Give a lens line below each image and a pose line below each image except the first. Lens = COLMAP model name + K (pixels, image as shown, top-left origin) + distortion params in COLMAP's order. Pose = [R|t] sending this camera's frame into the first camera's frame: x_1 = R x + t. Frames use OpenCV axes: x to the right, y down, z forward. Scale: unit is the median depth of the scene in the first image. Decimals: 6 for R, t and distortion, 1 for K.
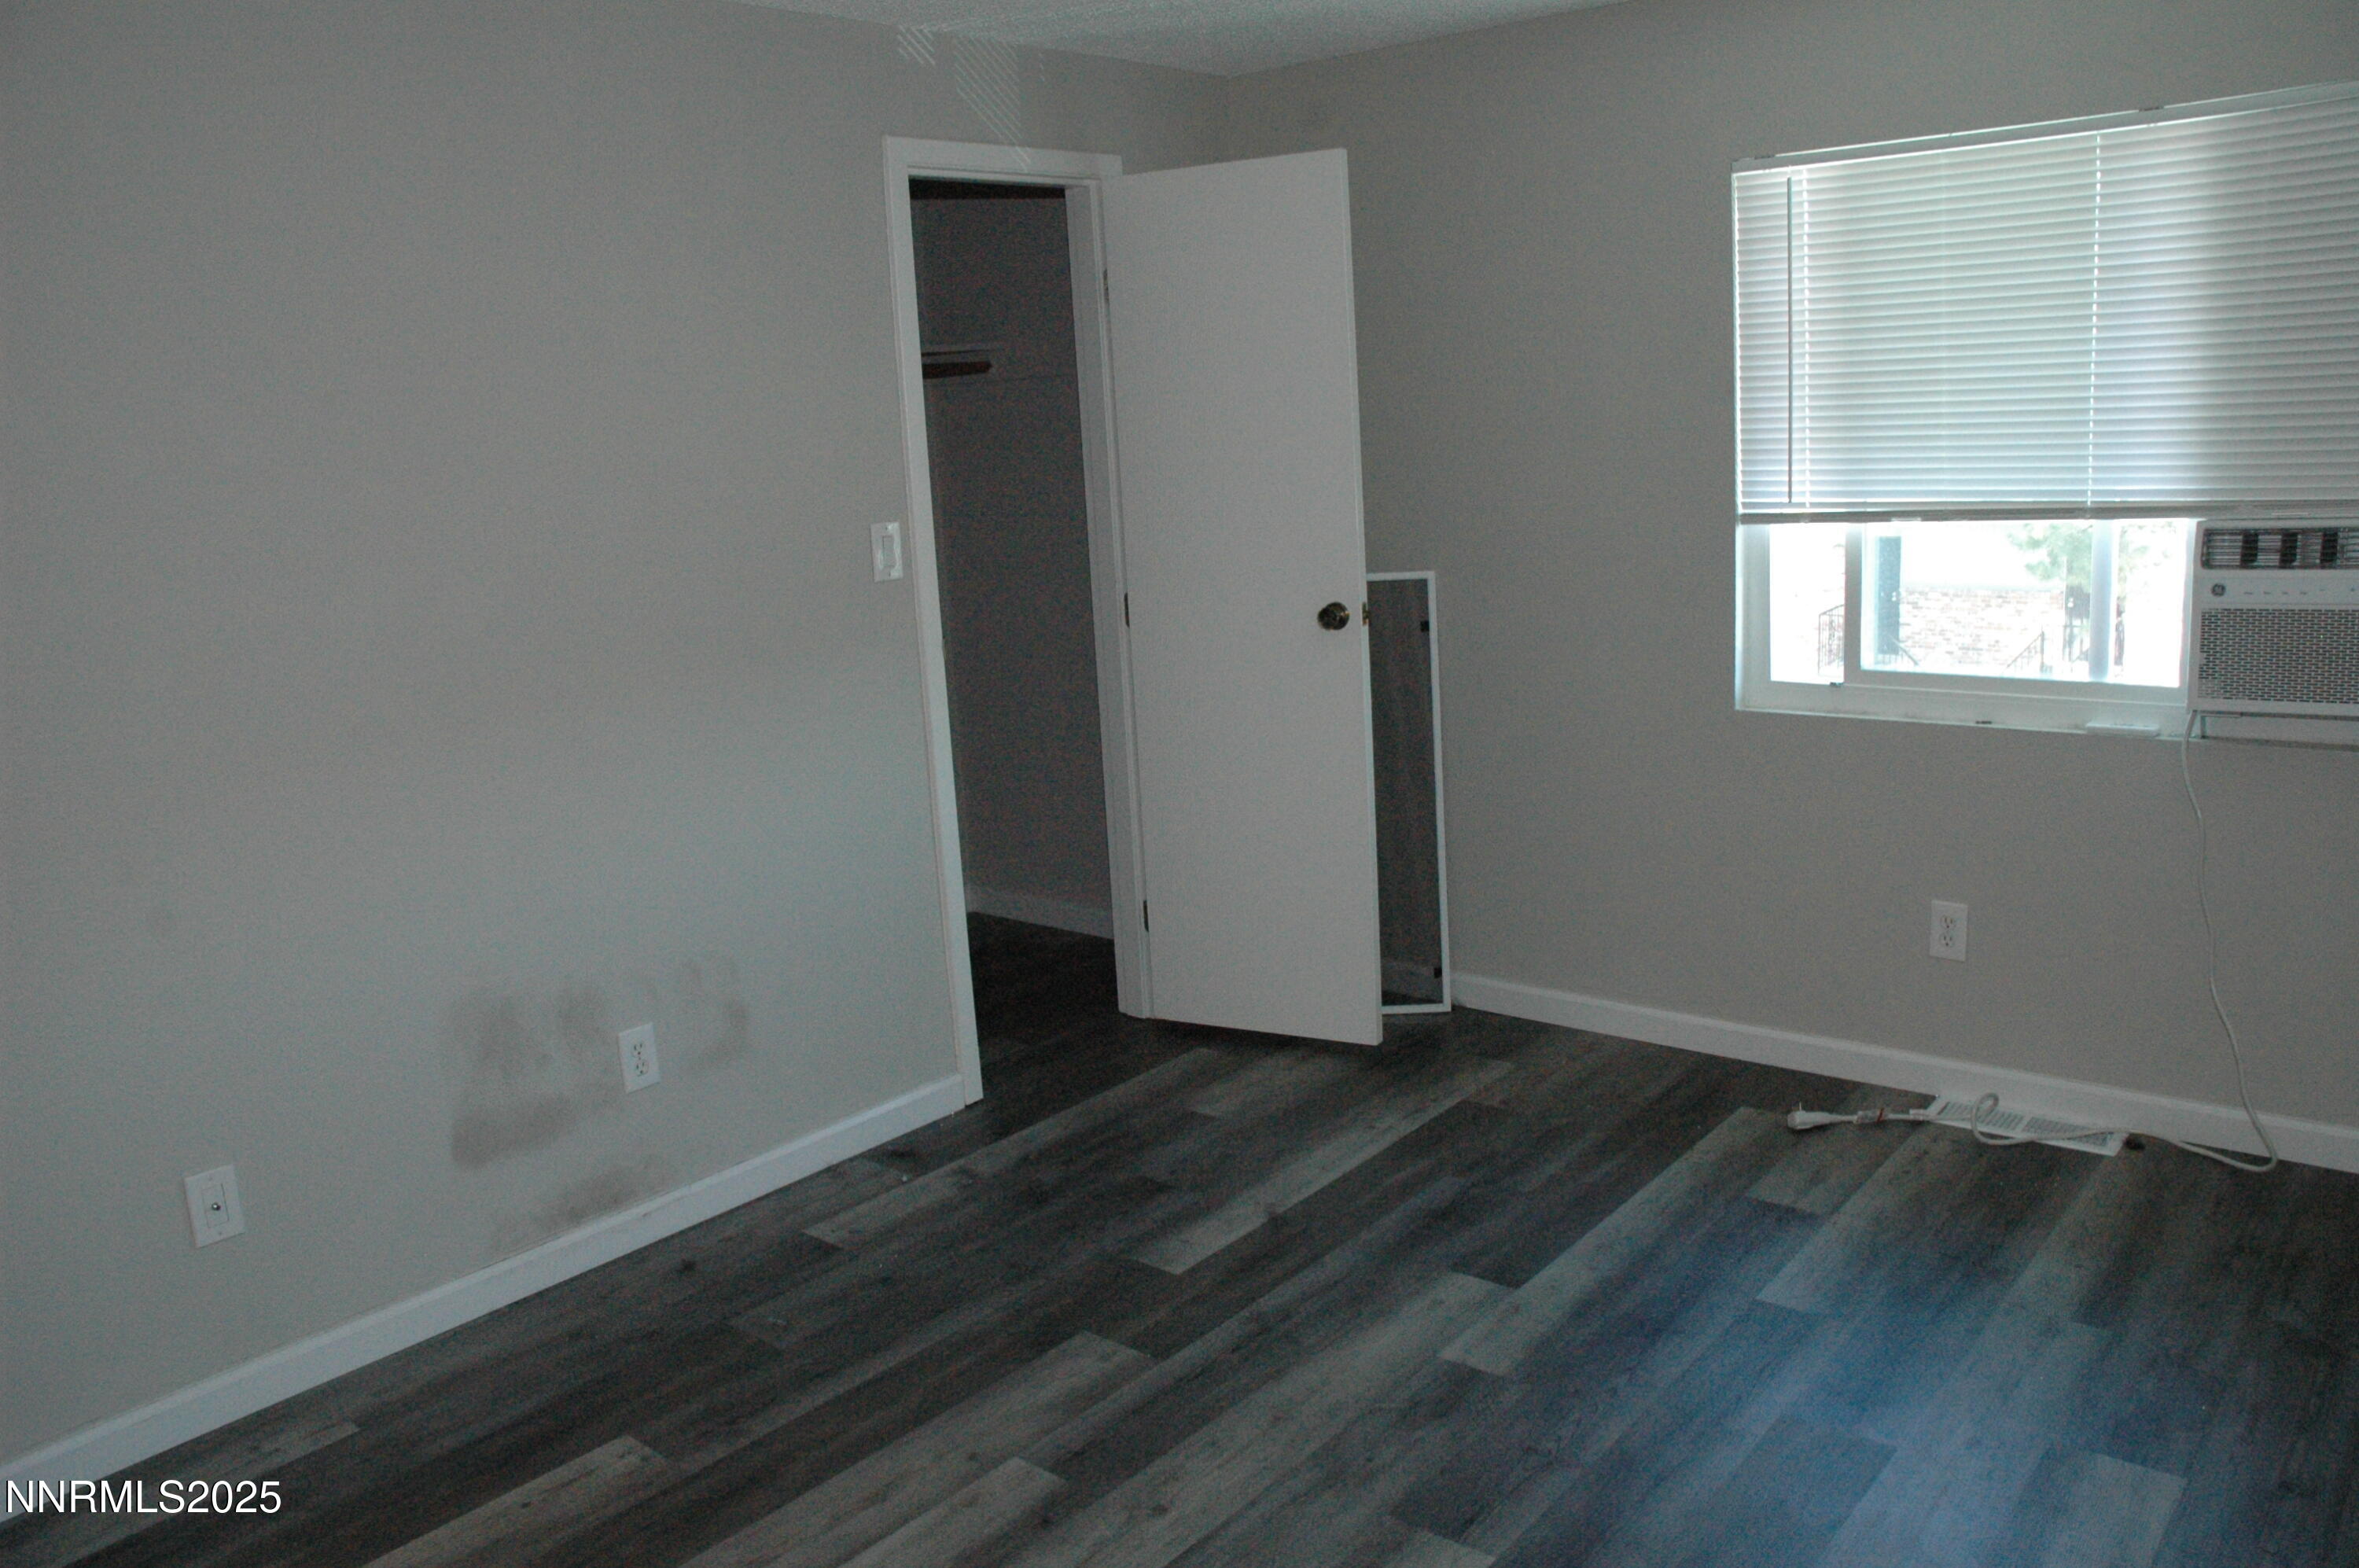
lens RADIAL K [[1858.8, 0, 1183.9], [0, 1858.8, 792.7], [0, 0, 1]] dist [-0.170052, 0.142352]
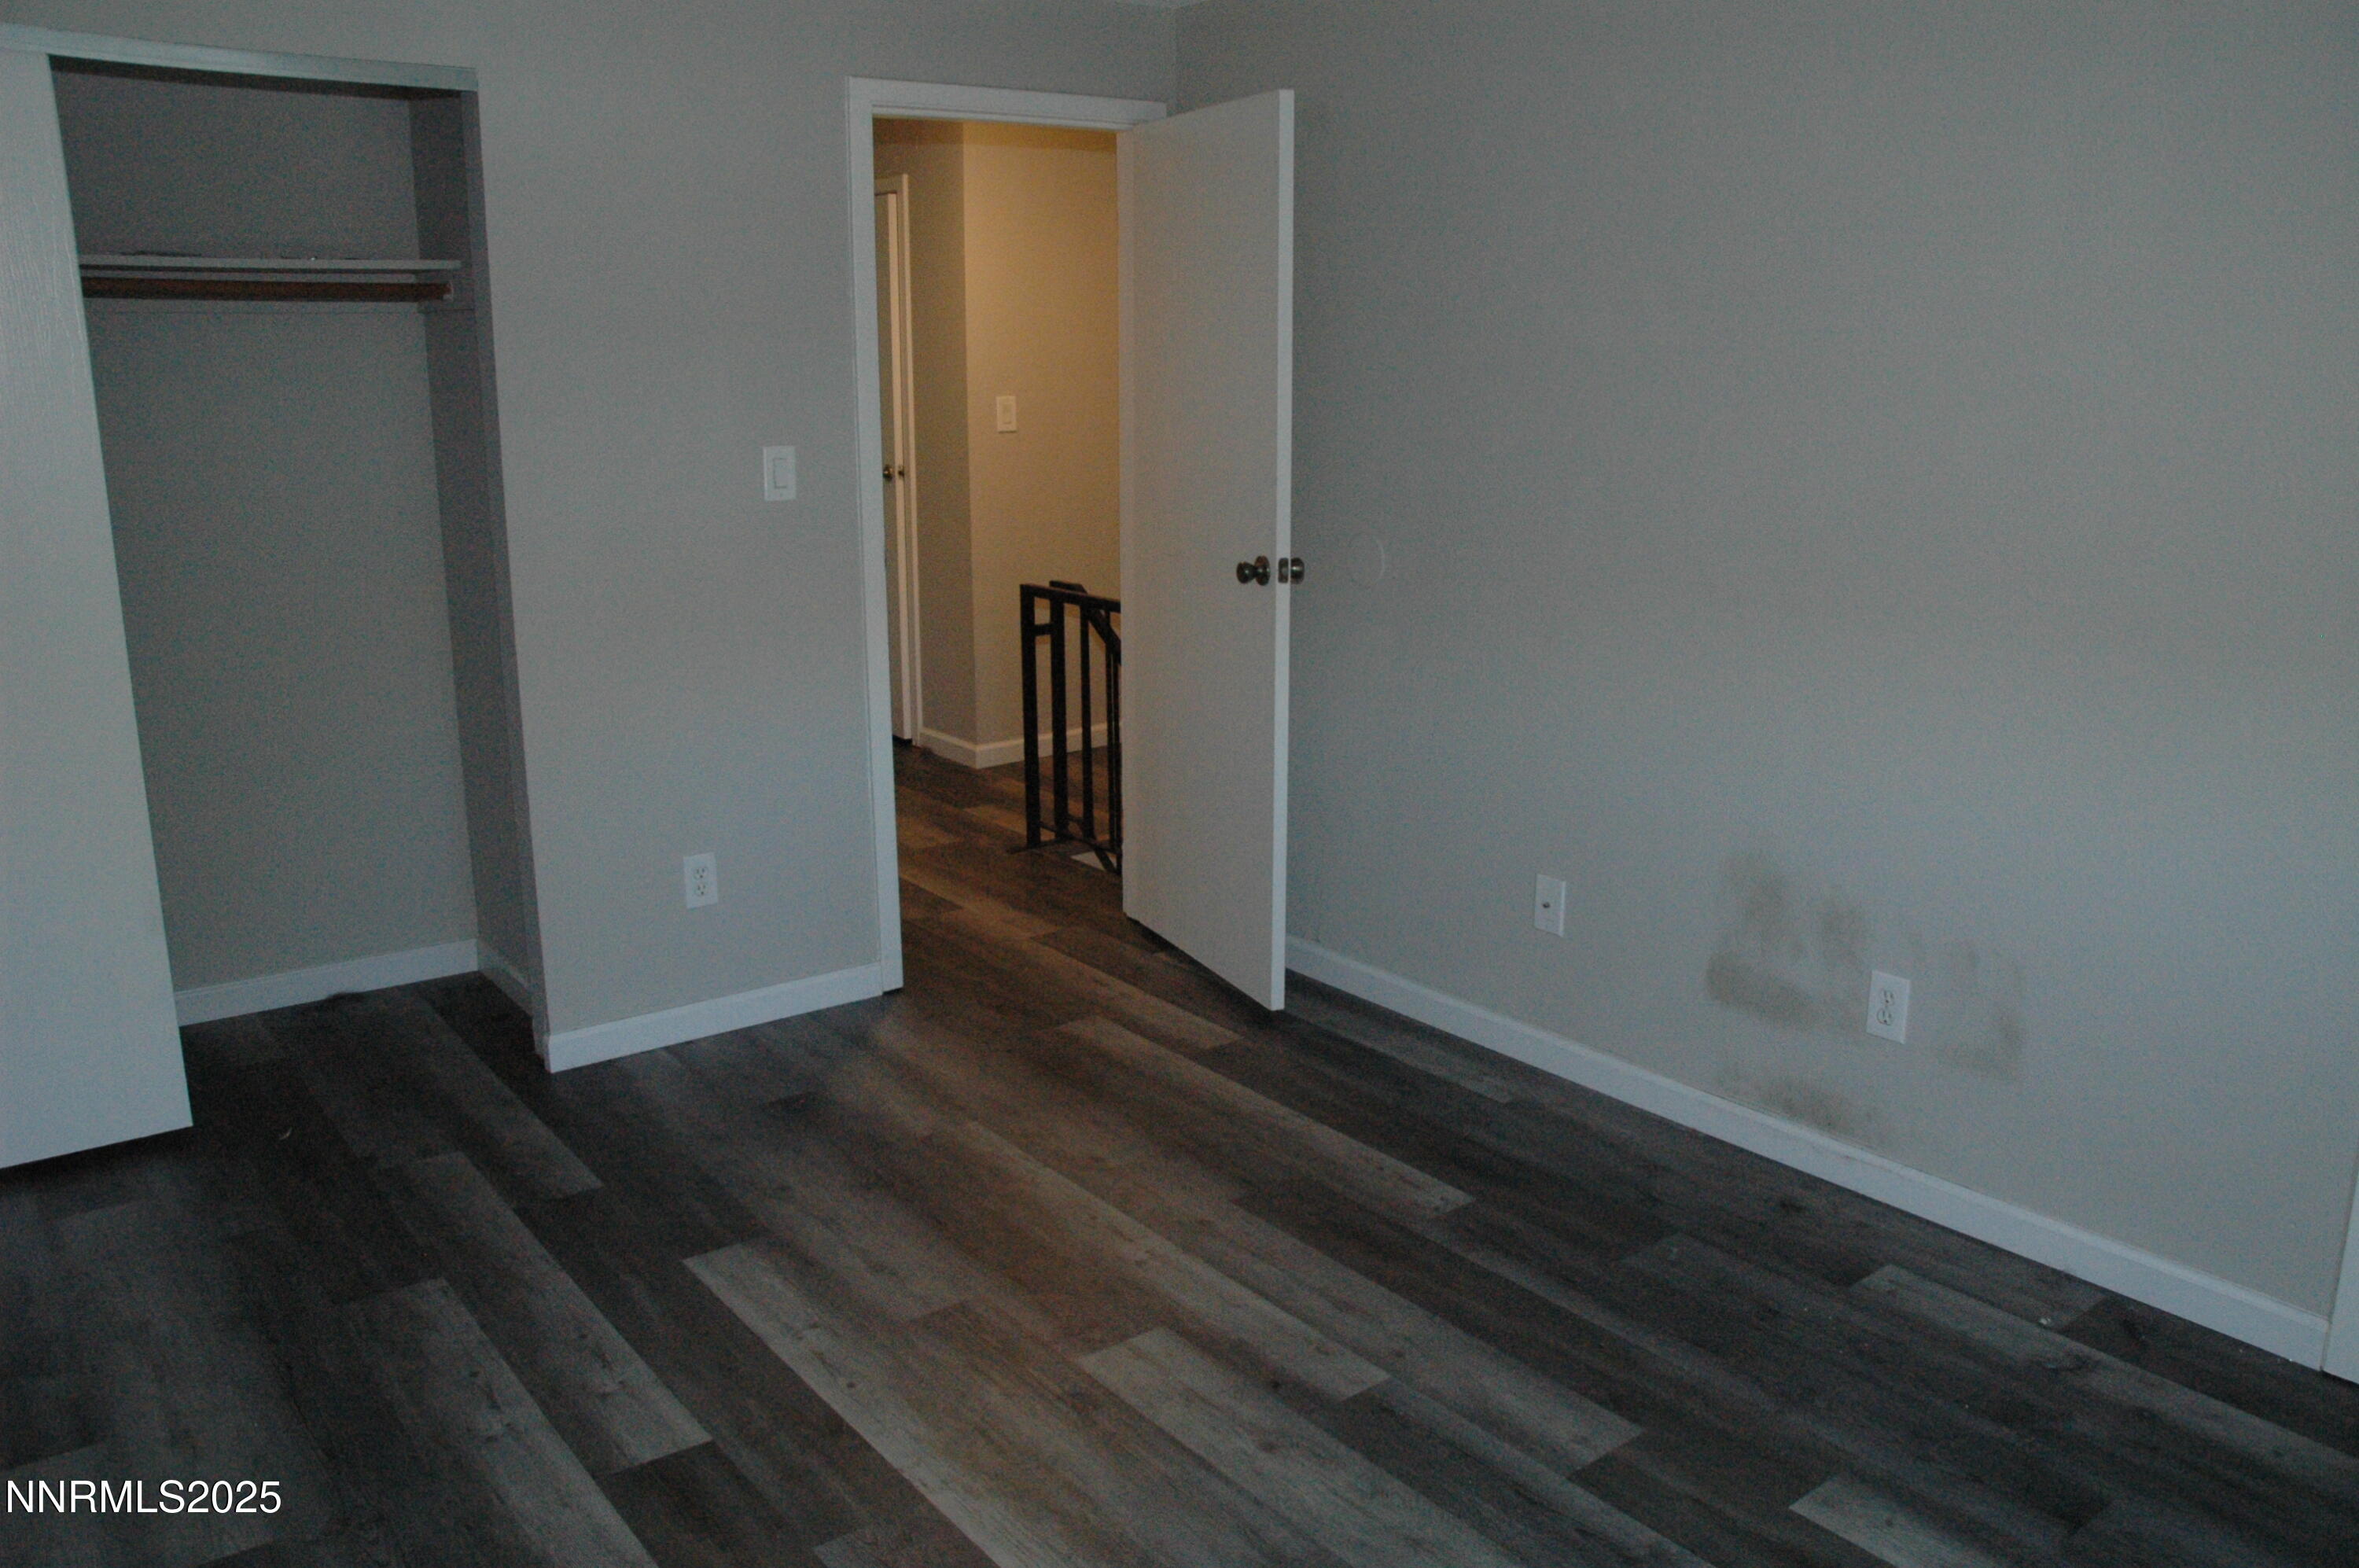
lens RADIAL K [[1858.8, 0, 1191.9], [0, 1858.8, 788.6], [0, 0, 1]] dist [-0.170052, 0.142352]
pose [[-0.218732, 0.279275, -0.934966, 0.683326], [-0.187863, 0.928190, 0.321201, -0.211268], [0.957530, 0.245902, -0.150560, 0.834383]]
